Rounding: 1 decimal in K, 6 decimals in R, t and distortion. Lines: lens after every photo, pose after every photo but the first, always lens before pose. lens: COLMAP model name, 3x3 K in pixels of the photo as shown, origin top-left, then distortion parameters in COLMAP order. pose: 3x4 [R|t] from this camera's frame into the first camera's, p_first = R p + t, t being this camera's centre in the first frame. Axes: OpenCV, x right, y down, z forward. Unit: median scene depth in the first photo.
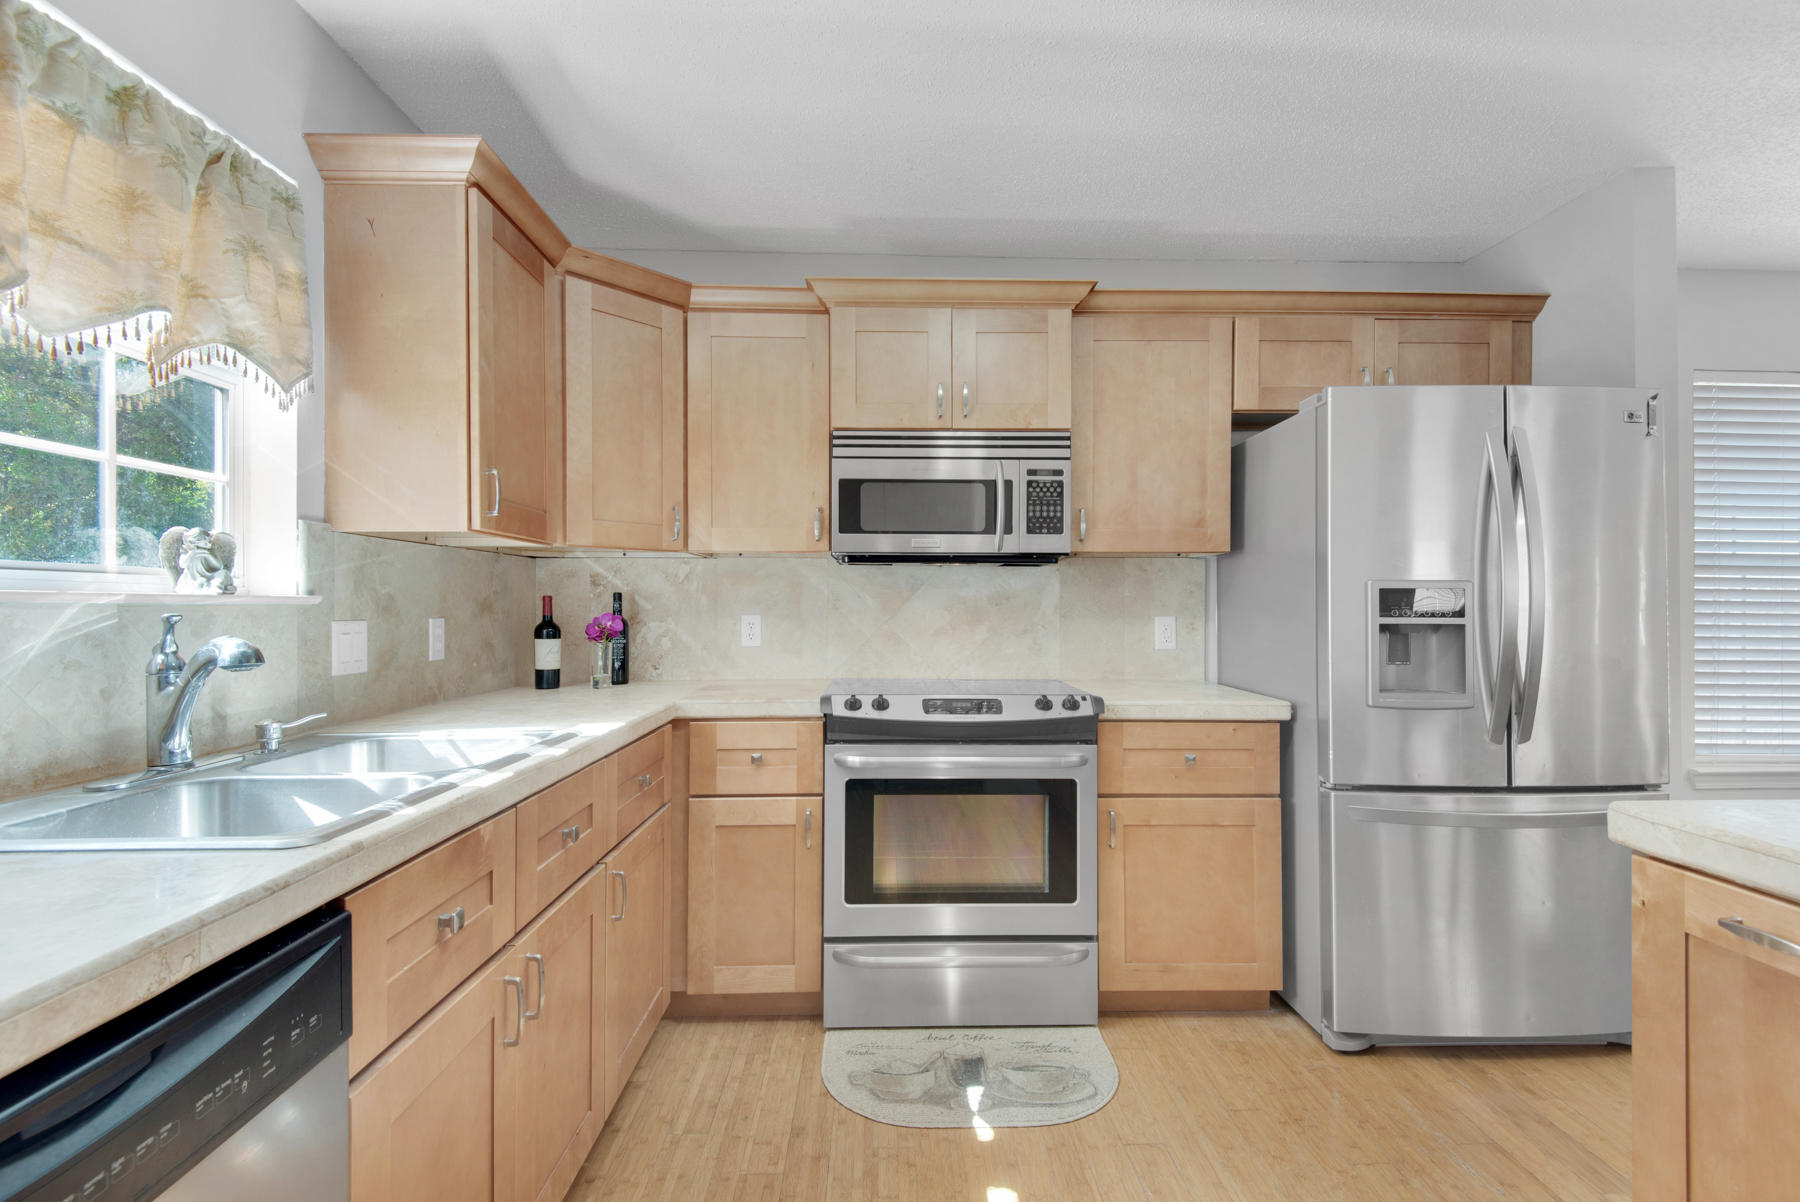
lens RADIAL K [[819.7, 0, 904.3], [0, 819.7, 604.5], [0, 0, 1]] dist [0.022925, -0.015297]
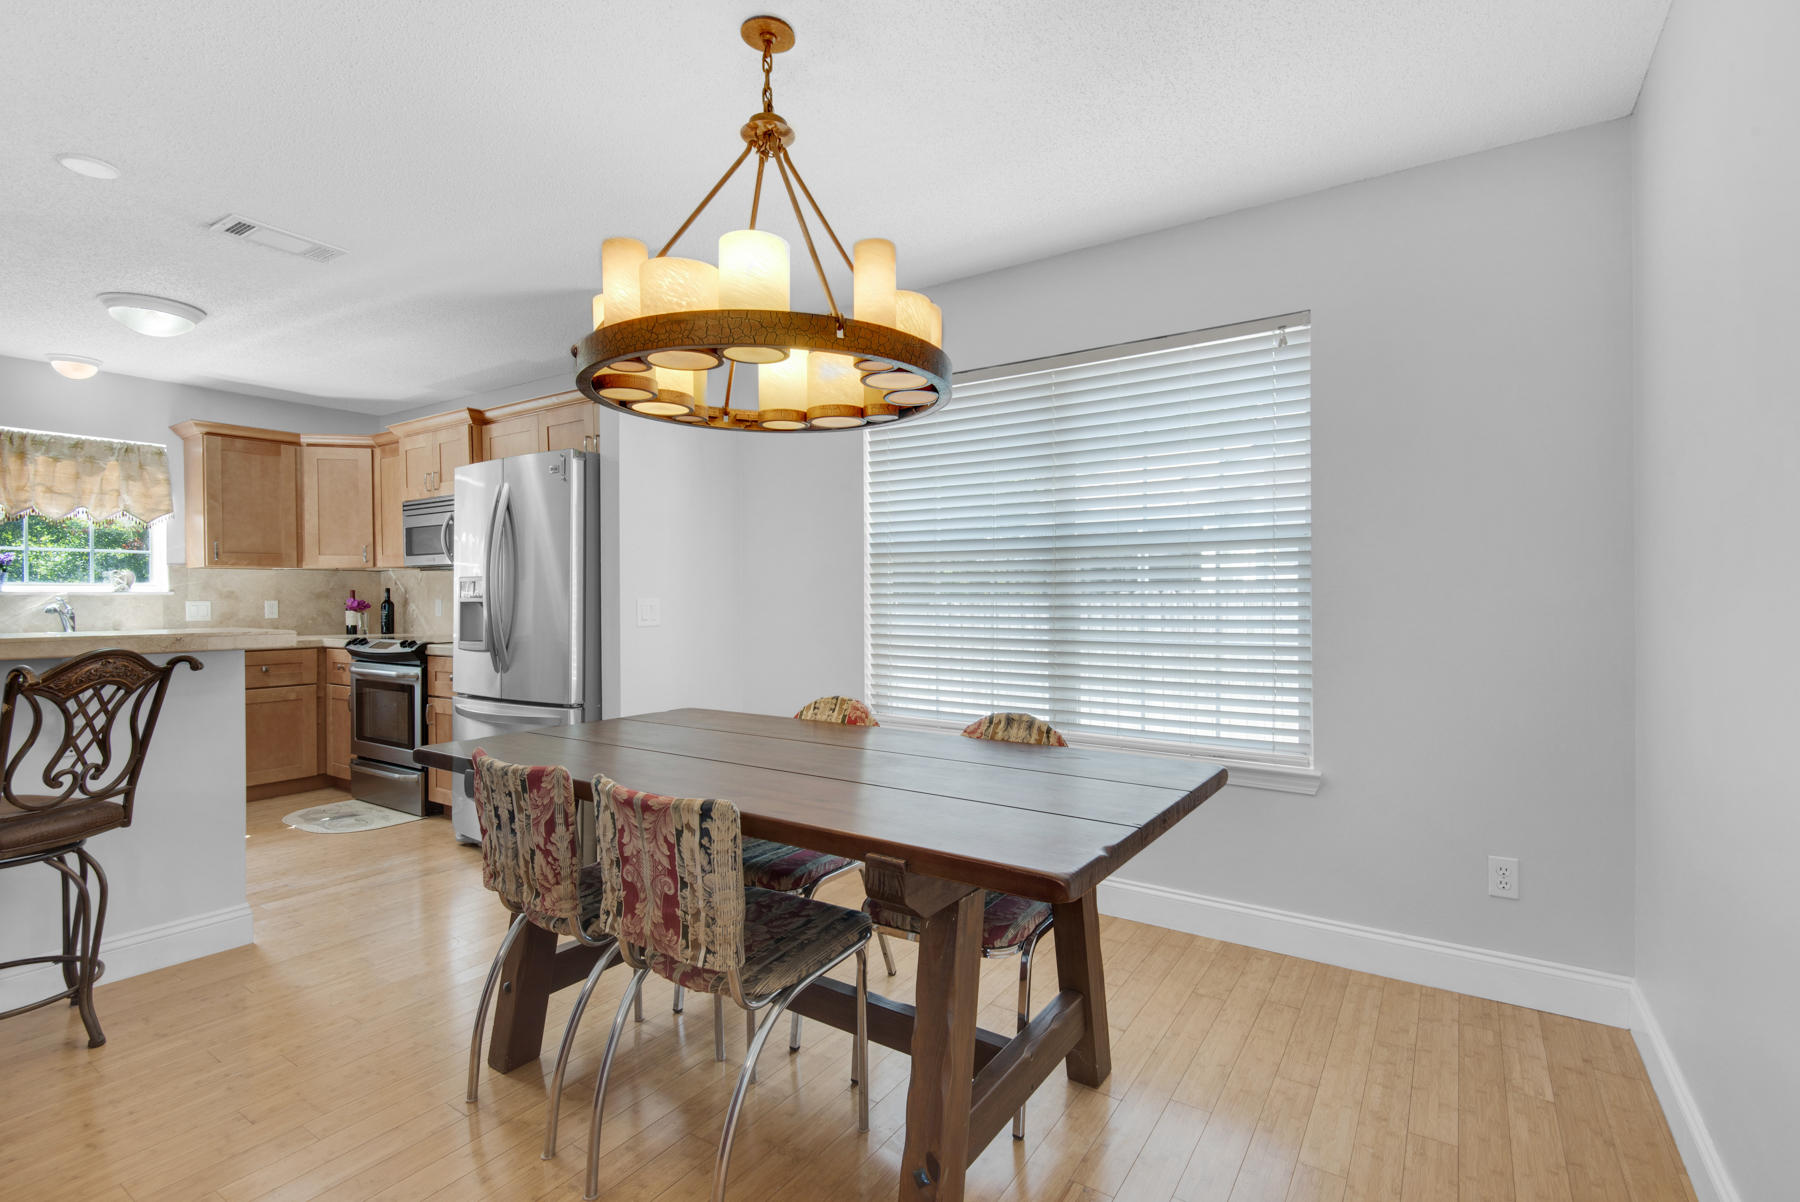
lens RADIAL K [[819.7, 0, 908.0], [0, 819.7, 607.0], [0, 0, 1]] dist [0.022925, -0.015297]
pose [[0.822366, 0.003530, -0.568947, 2.984497], [0.008937, 0.999777, 0.019120, 0.008553], [0.568888, -0.020808, 0.822152, 0.115125]]
